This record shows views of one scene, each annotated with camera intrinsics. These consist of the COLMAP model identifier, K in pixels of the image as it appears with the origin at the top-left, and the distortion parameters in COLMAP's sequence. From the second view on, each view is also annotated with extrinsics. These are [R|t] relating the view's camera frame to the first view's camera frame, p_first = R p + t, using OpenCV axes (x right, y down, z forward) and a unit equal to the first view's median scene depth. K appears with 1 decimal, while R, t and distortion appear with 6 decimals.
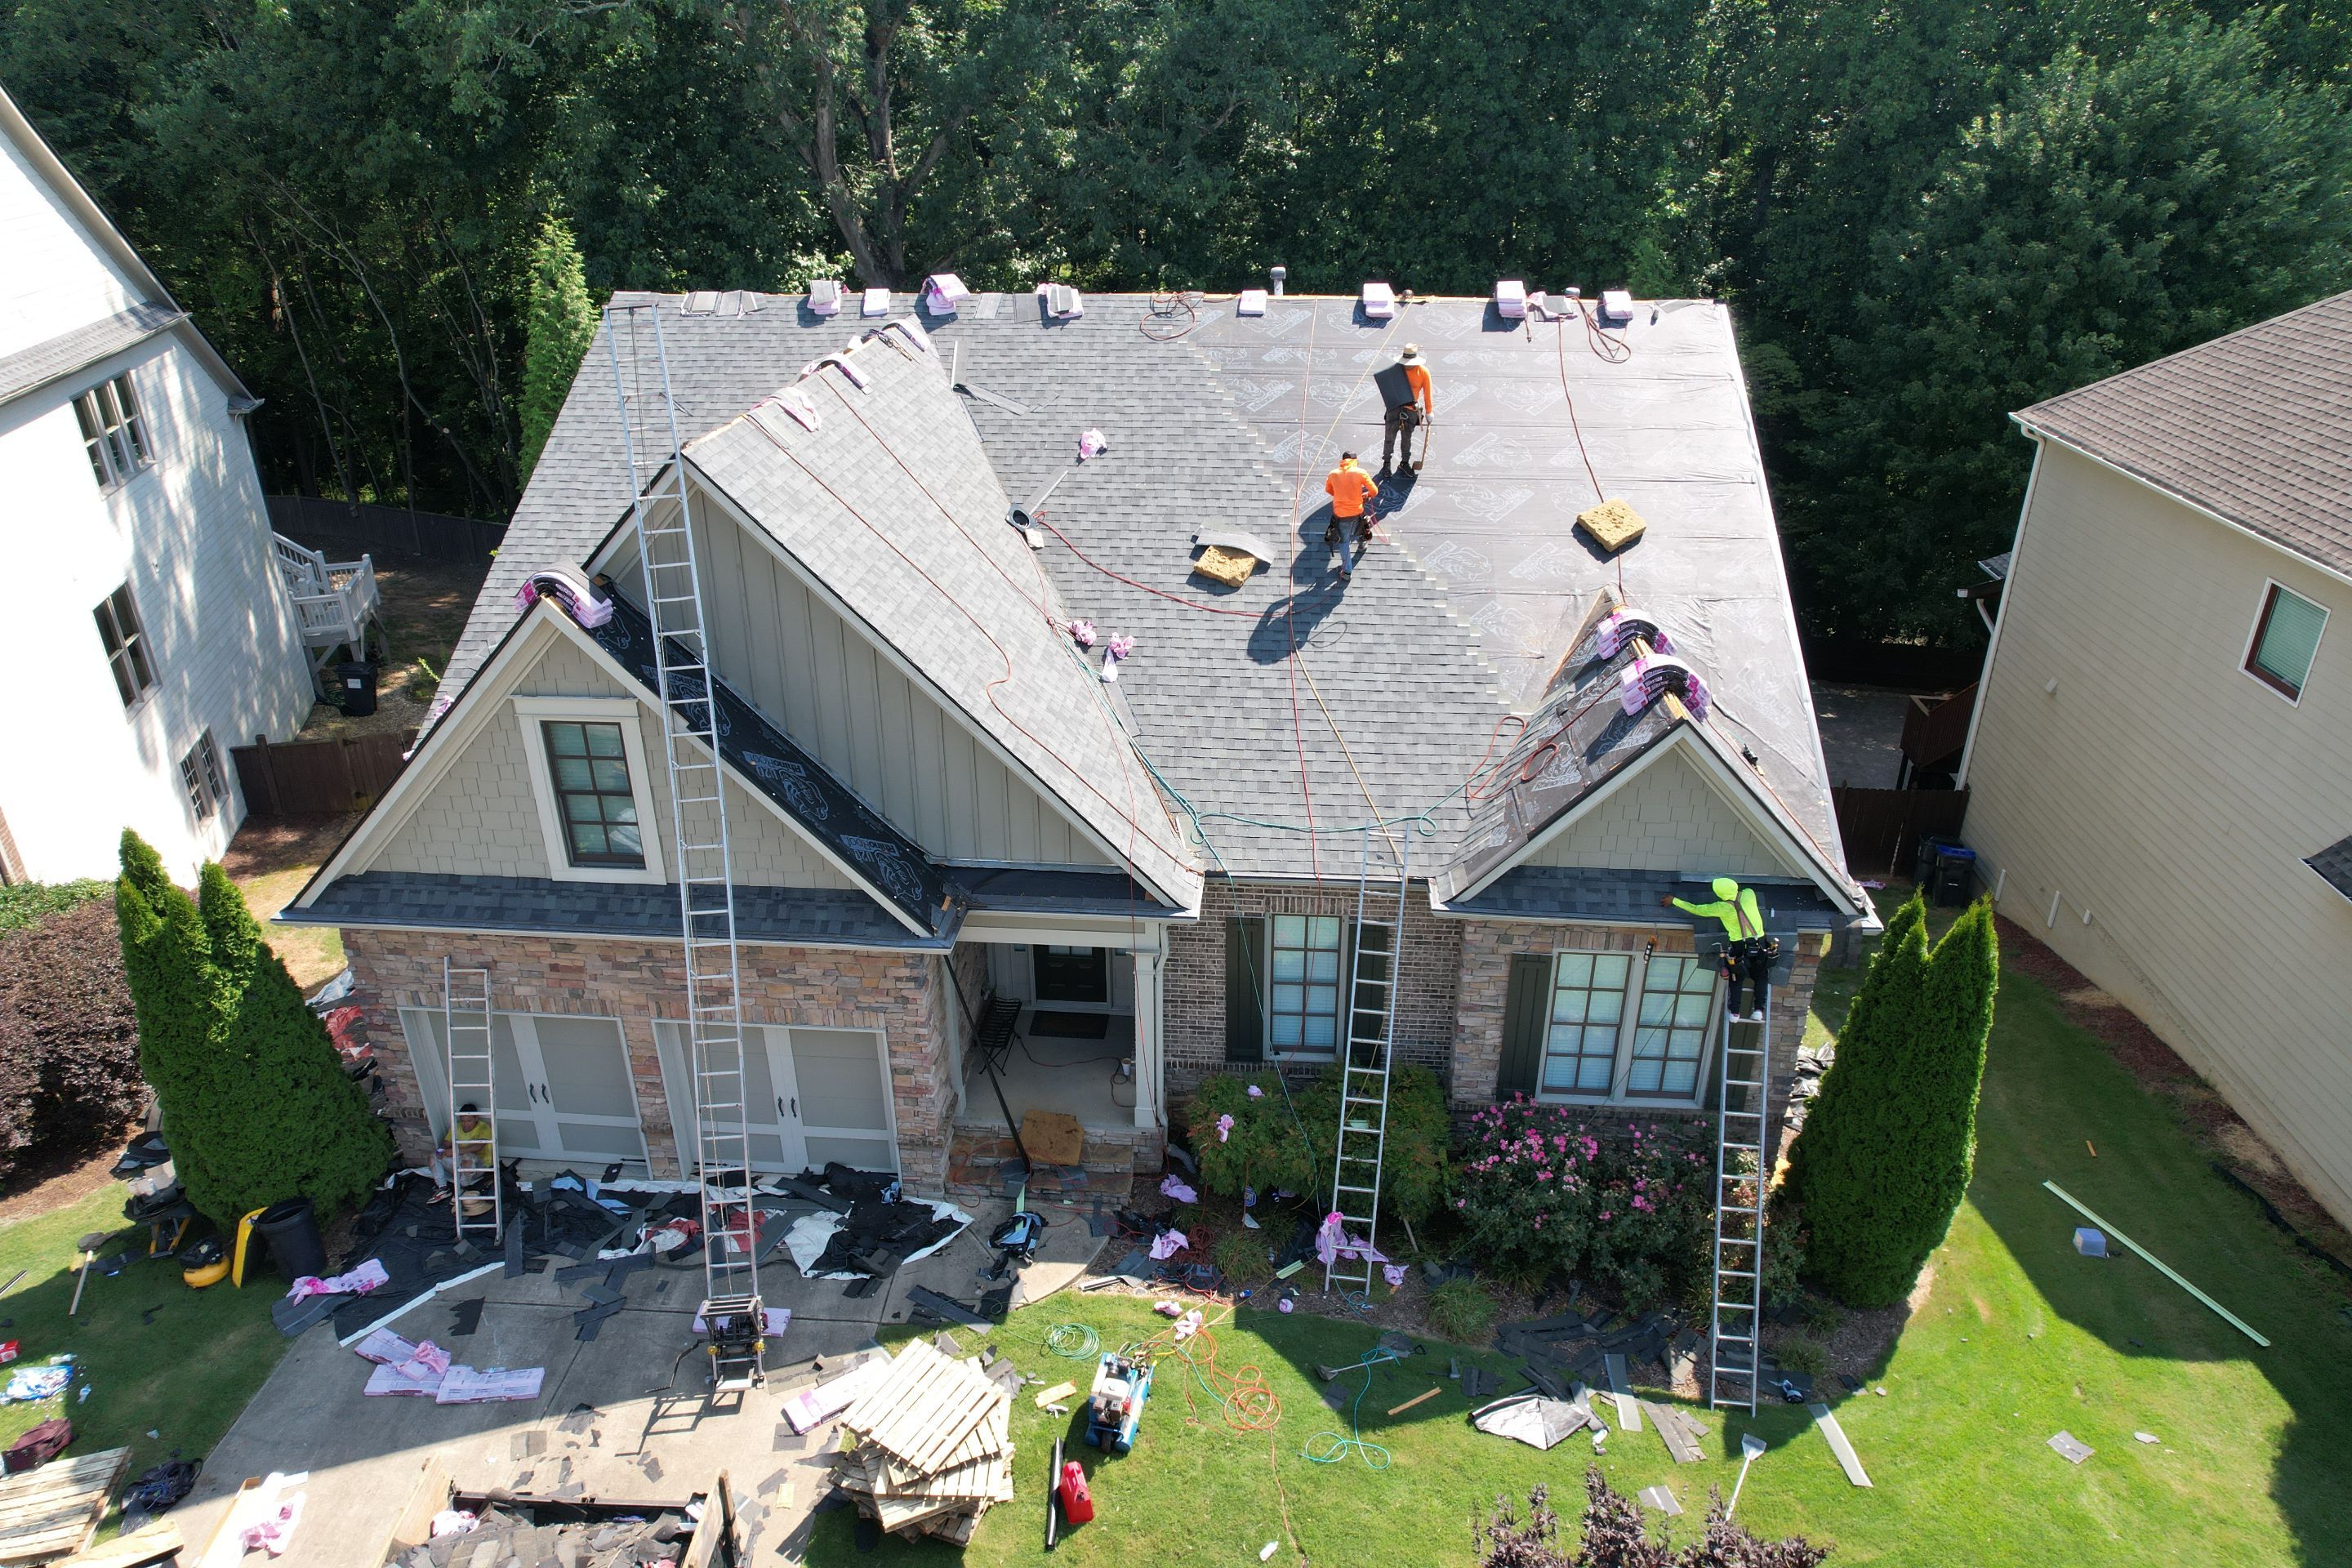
lens RADIAL K [[1496.2, 0, 1182.2], [0, 1496.2, 788.2], [0, 0, 1]] dist [-0.064317, 0.061552]
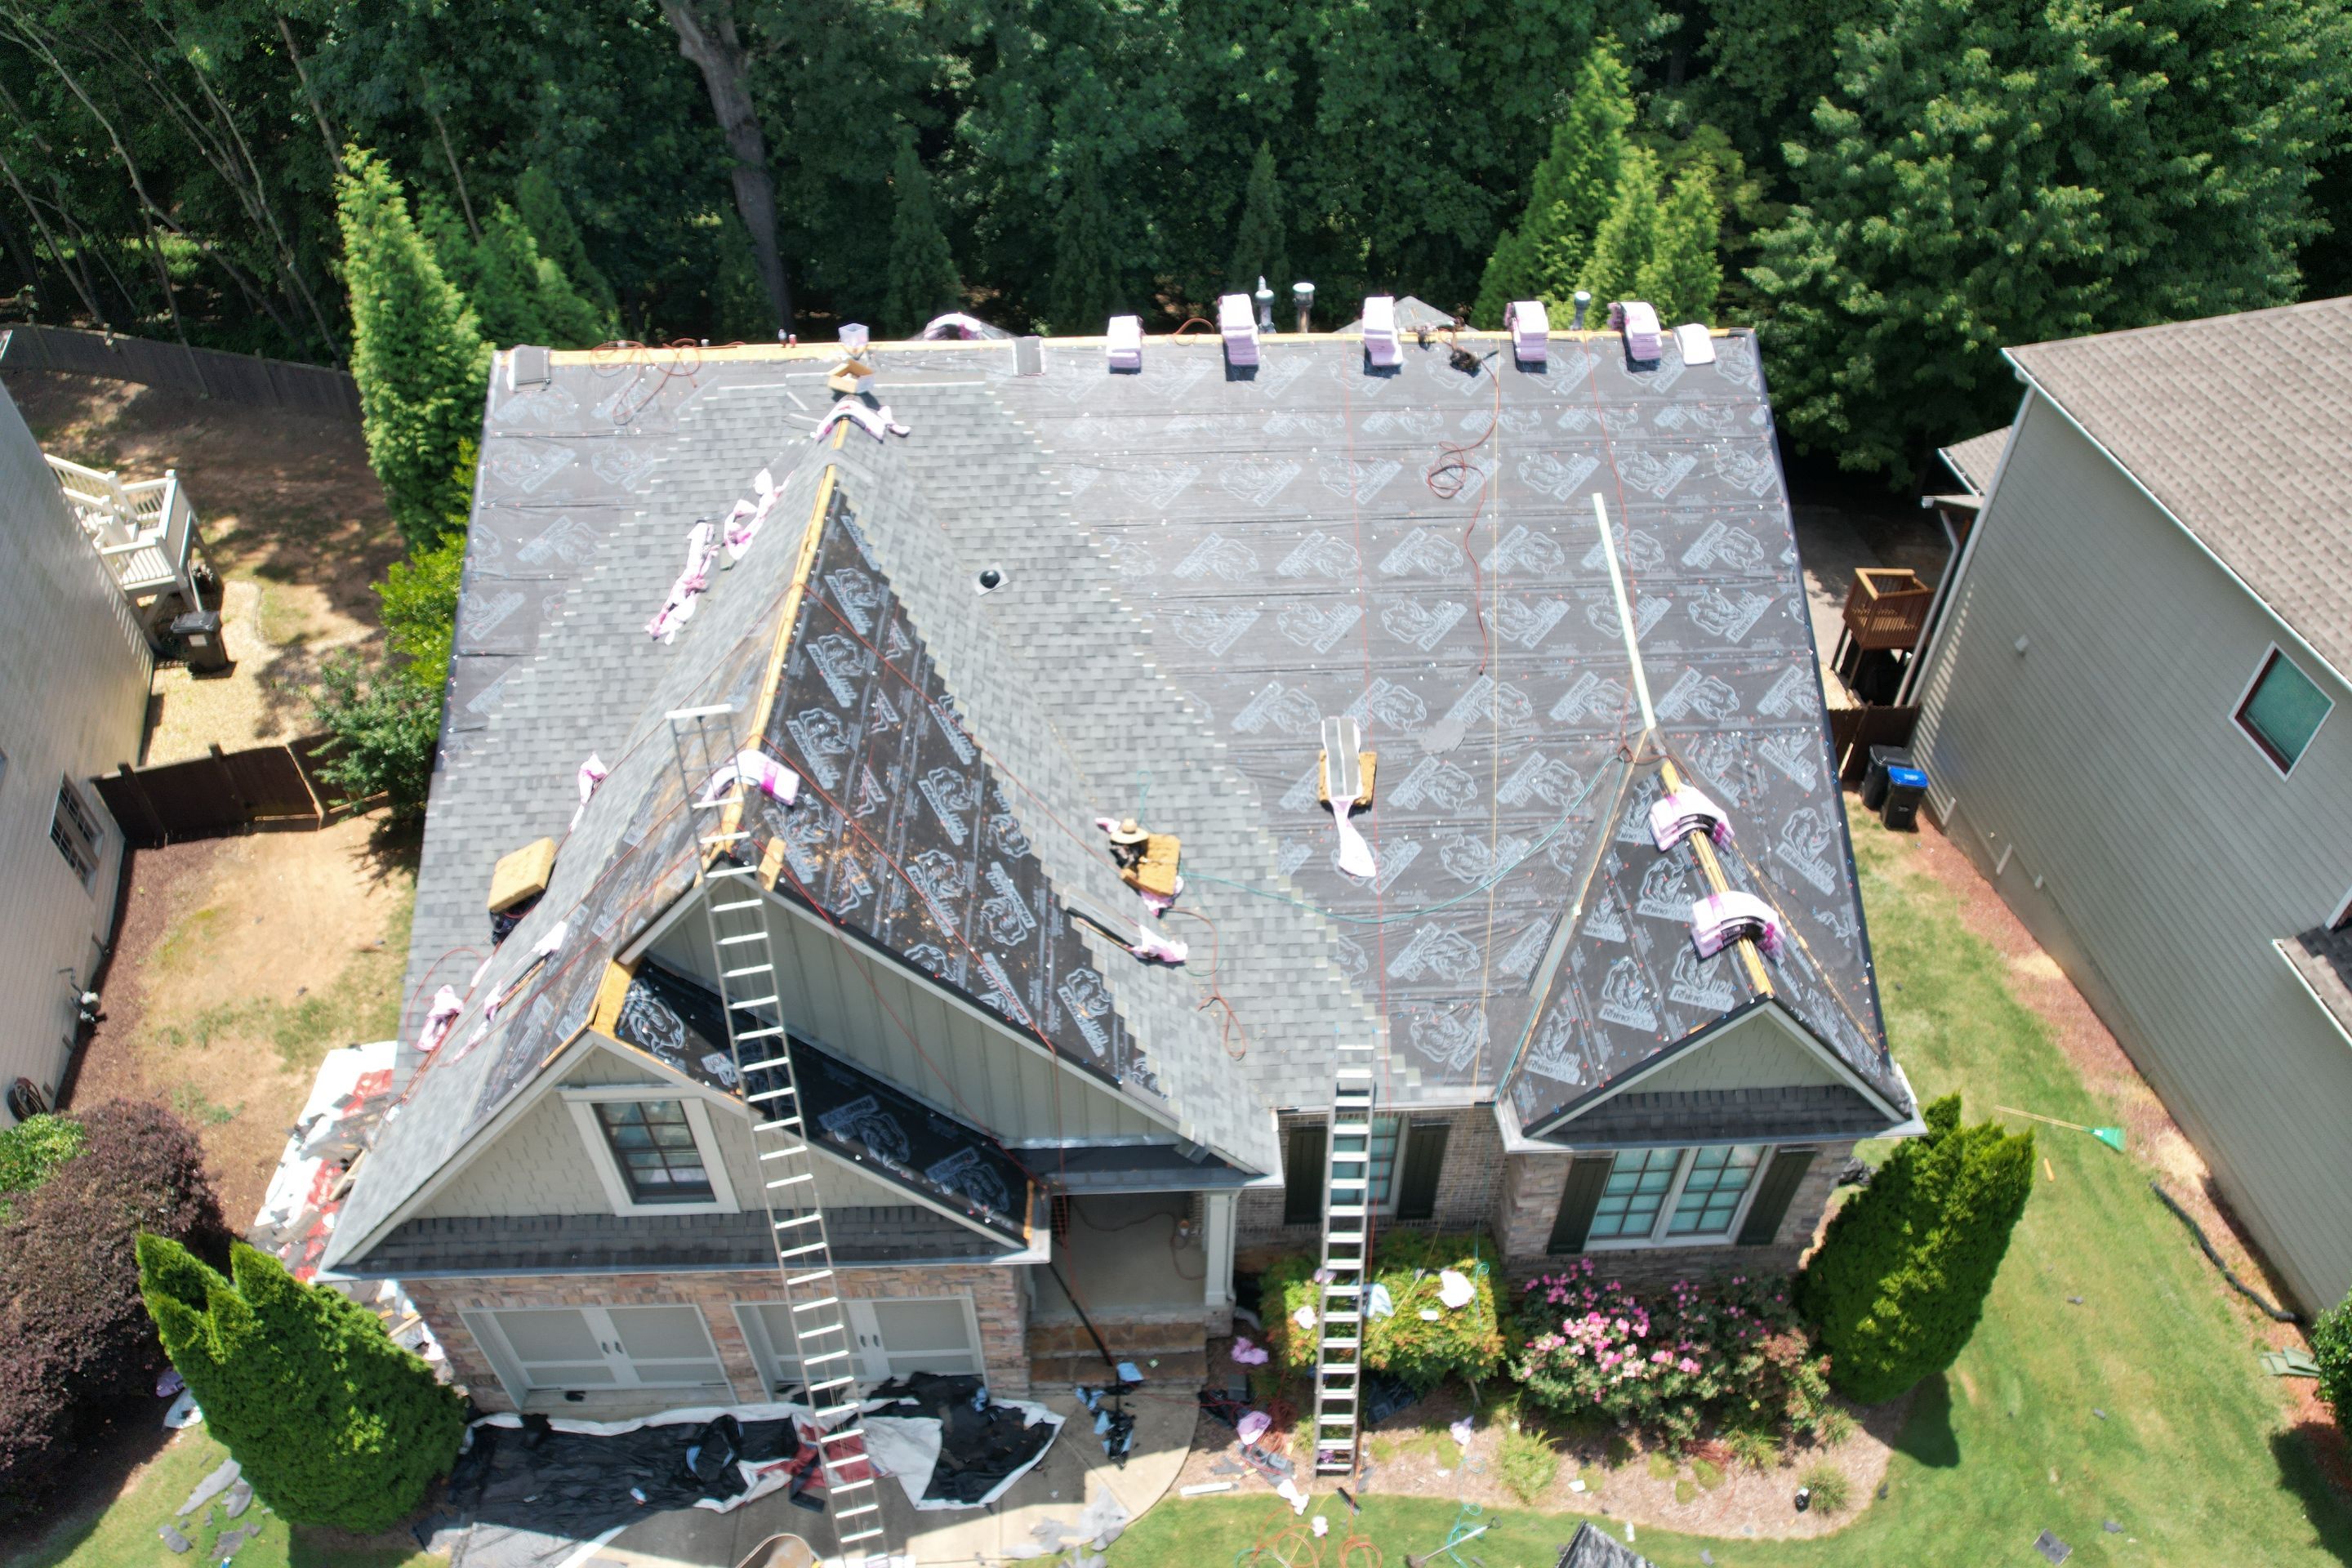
lens RADIAL K [[1496.2, 0, 1182.2], [0, 1496.2, 788.2], [0, 0, 1]] dist [-0.064317, 0.061552]
pose [[0.992779, -0.075973, 0.092836, -0.112000], [0.048542, 0.962124, 0.268256, -0.383551], [-0.109700, -0.261812, 0.958864, 0.099771]]
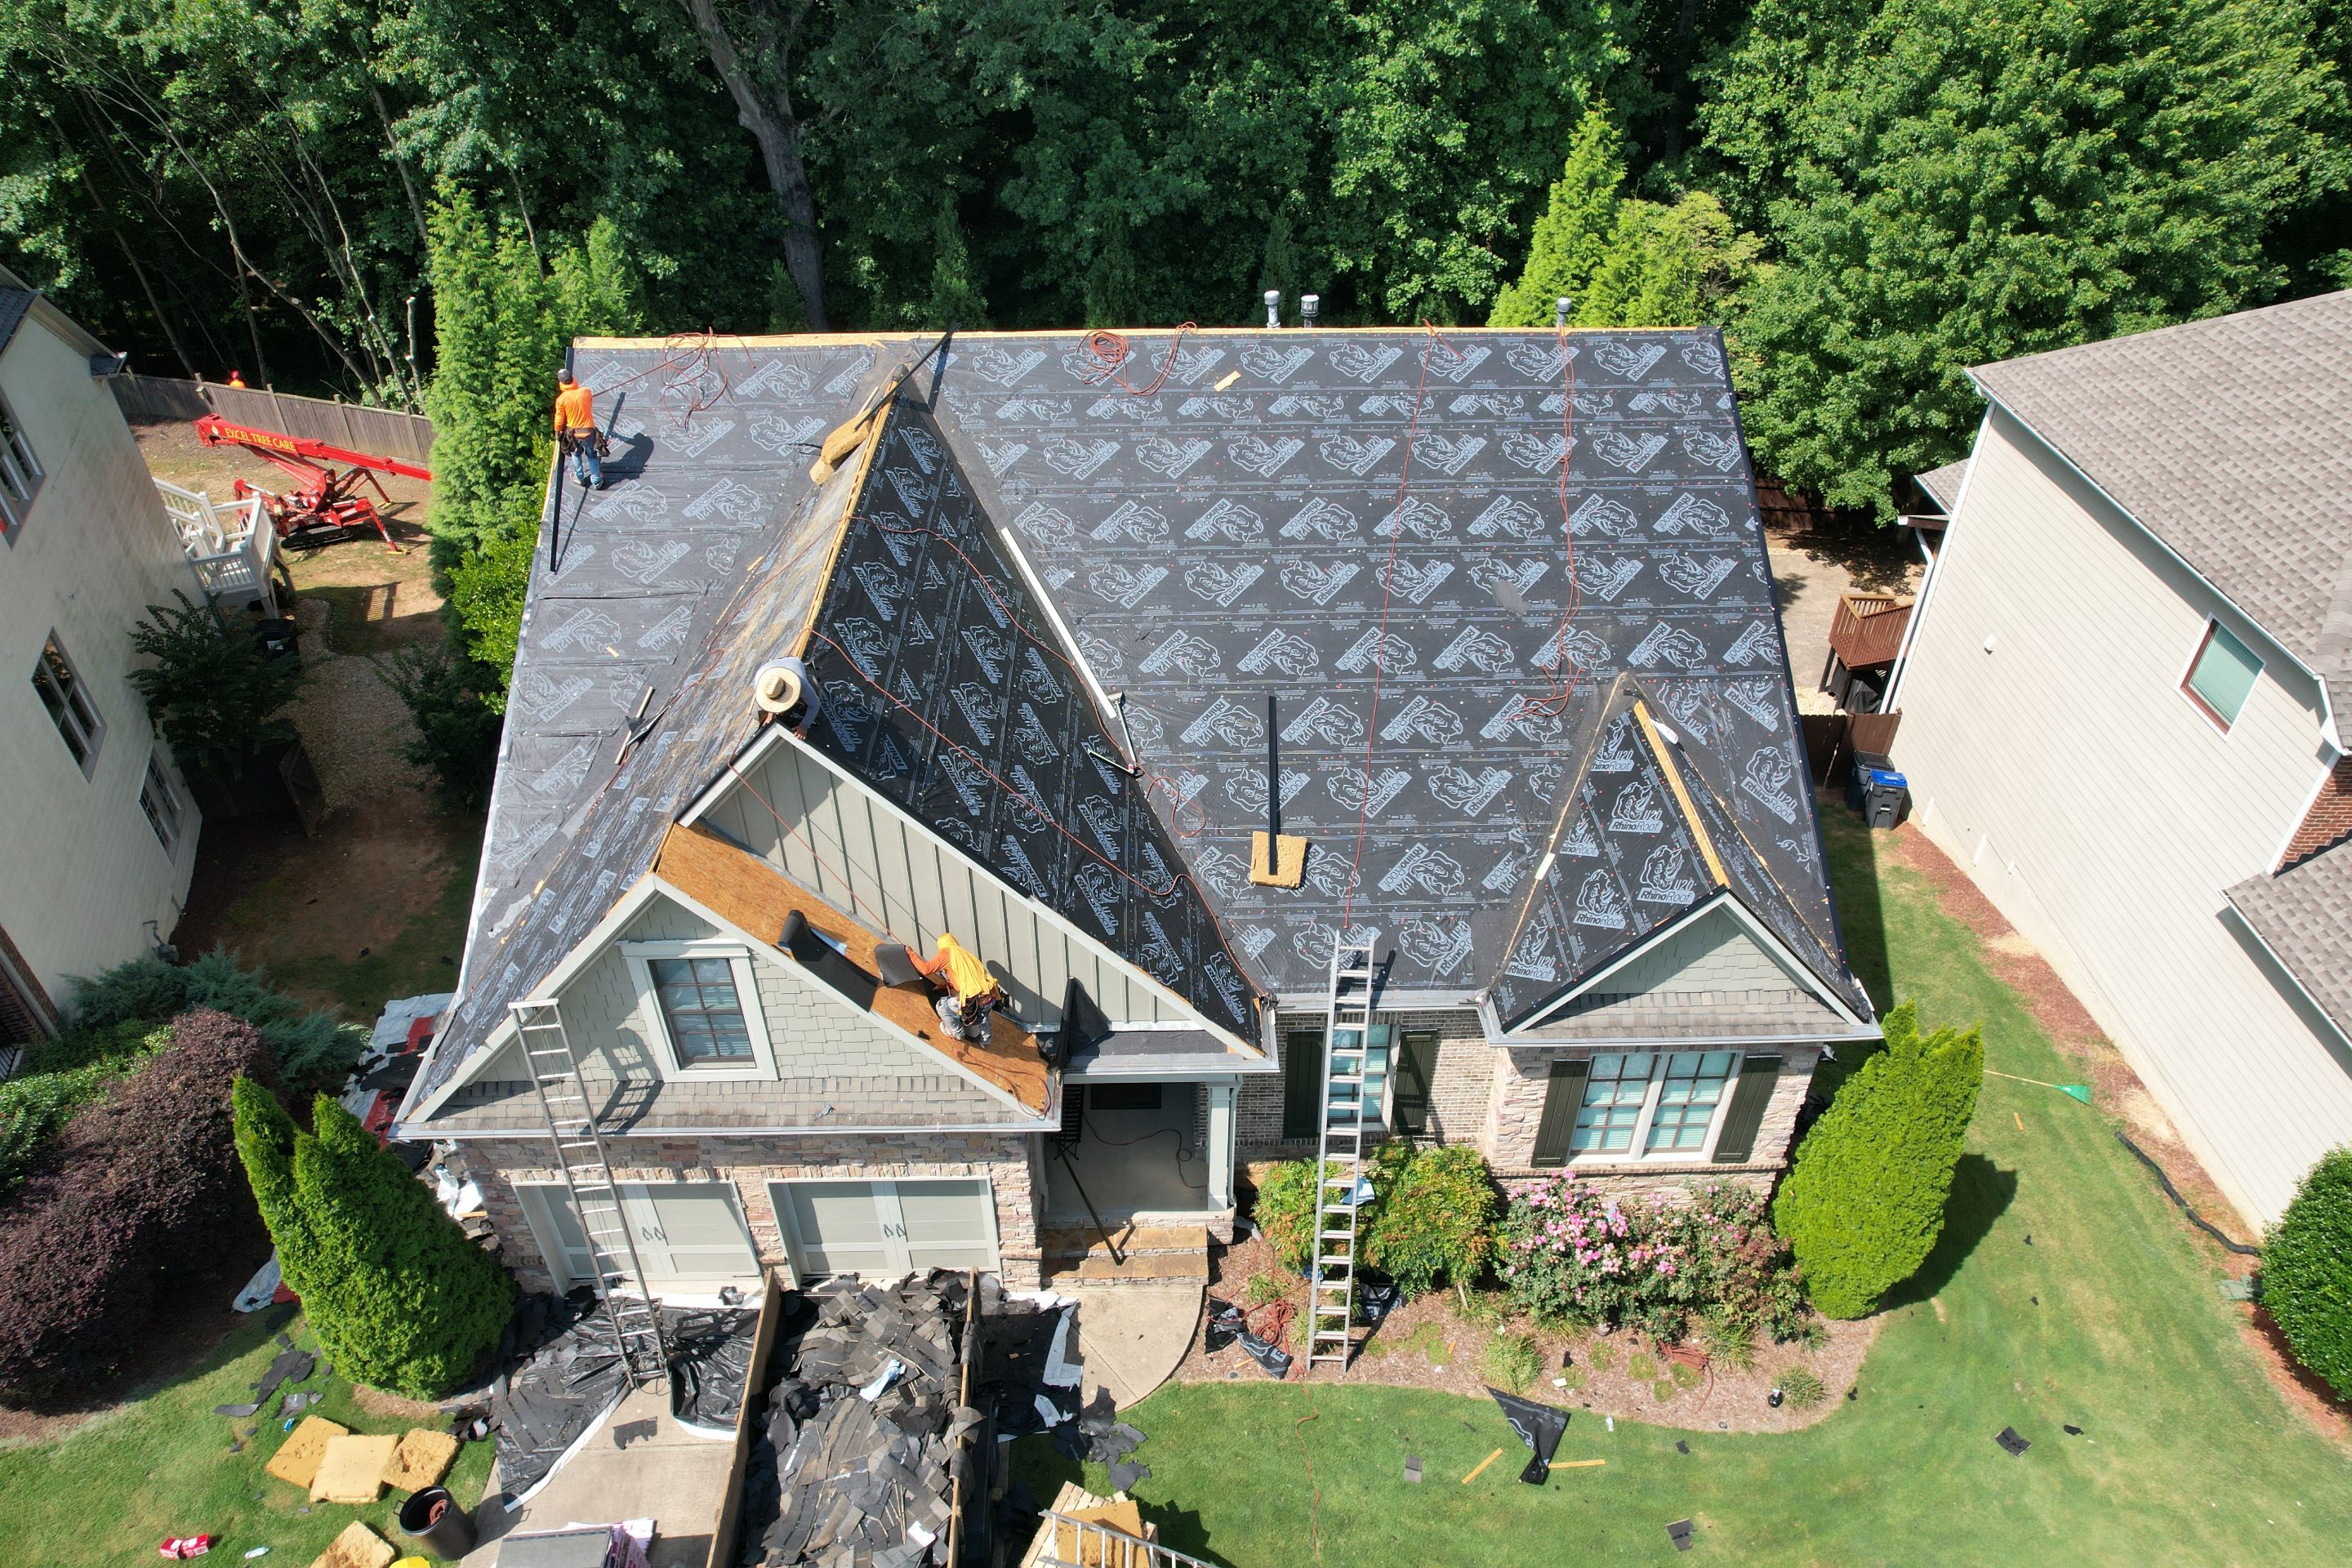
lens RADIAL K [[1496.2, 0, 1182.2], [0, 1496.2, 788.2], [0, 0, 1]] dist [-0.064317, 0.061552]
pose [[0.994827, -0.060161, 0.081855, -0.117179], [0.042714, 0.978808, 0.200275, -0.288089], [-0.092169, -0.195742, 0.976314, -0.009873]]
